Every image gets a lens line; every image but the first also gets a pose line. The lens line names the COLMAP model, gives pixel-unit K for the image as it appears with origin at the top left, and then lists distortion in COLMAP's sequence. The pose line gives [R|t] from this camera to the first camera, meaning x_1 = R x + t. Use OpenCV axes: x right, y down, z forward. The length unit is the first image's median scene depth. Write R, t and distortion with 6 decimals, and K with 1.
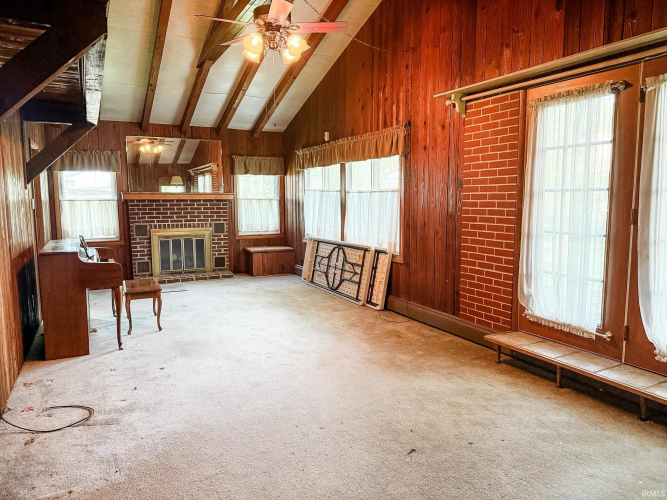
lens RADIAL K [[465.7, 0, 335.0], [0, 465.7, 251.2], [0, 0, 1]] dist [0.048845, -0.010538]
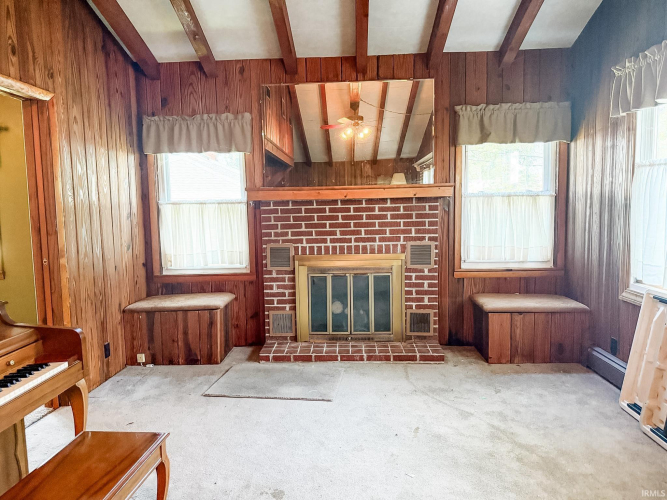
lens RADIAL K [[465.7, 0, 331.2], [0, 465.7, 255.5], [0, 0, 1]] dist [0.048845, -0.010538]
pose [[0.872275, 0.038418, -0.487504, -0.090091], [-0.036512, 0.999243, 0.013417, -0.052718], [0.487650, 0.006097, 0.873018, 0.525725]]
